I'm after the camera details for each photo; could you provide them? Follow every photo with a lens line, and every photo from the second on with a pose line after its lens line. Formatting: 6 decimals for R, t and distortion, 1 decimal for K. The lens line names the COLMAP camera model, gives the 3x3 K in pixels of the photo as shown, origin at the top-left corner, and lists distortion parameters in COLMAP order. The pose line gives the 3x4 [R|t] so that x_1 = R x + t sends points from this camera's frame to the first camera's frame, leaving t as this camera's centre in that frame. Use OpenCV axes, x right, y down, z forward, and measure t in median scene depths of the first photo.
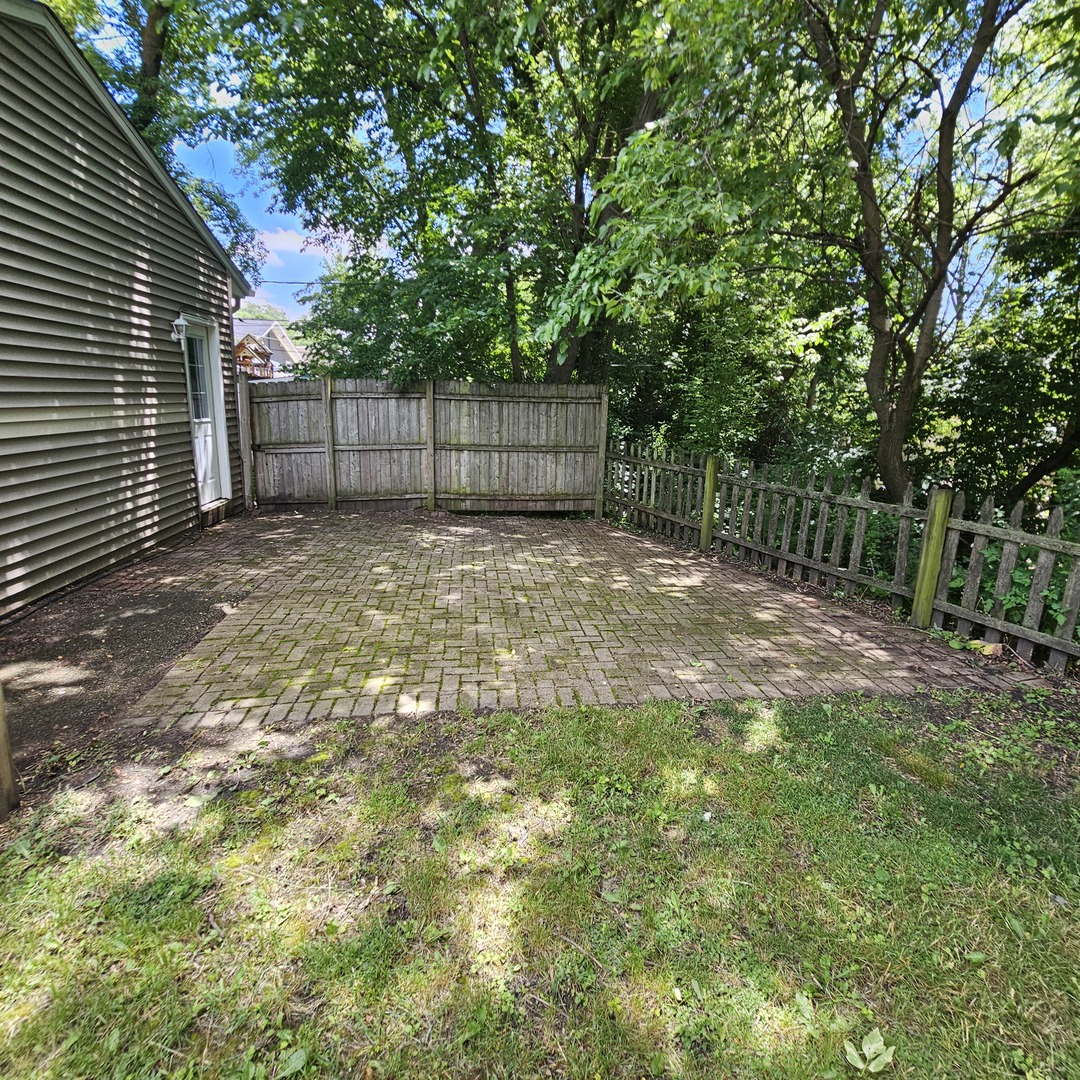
lens RADIAL K [[590.7, 0, 538.7], [0, 590.7, 540.3], [0, 0, 1]] dist [0.001930, -0.002479]
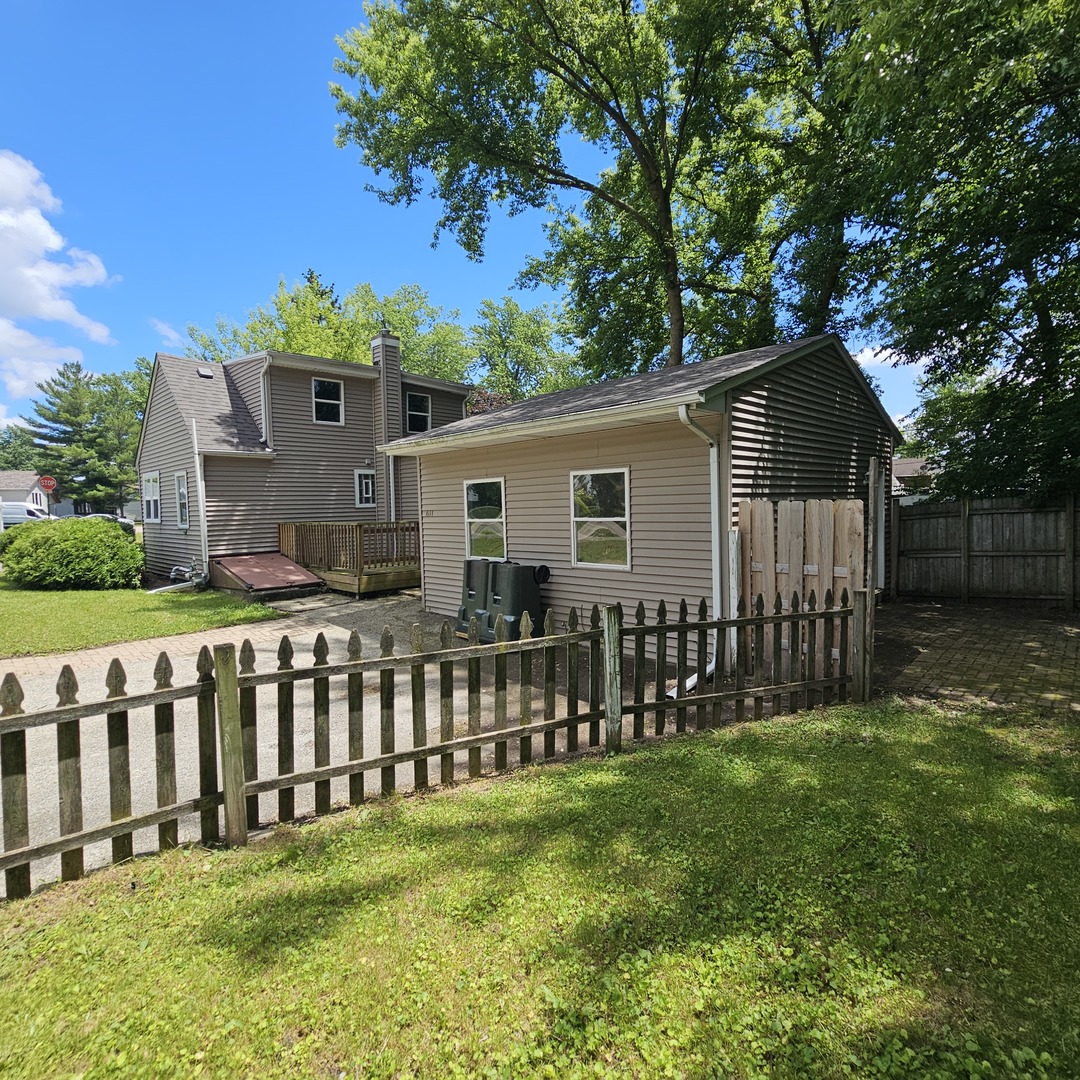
lens RADIAL K [[590.7, 0, 542.1], [0, 590.7, 545.7], [0, 0, 1]] dist [0.001930, -0.002479]
pose [[0.651254, -0.004771, -0.758845, 0.013644], [-0.130806, 0.984307, -0.118448, 0.091776], [0.747501, 0.176401, 0.640410, -0.472041]]
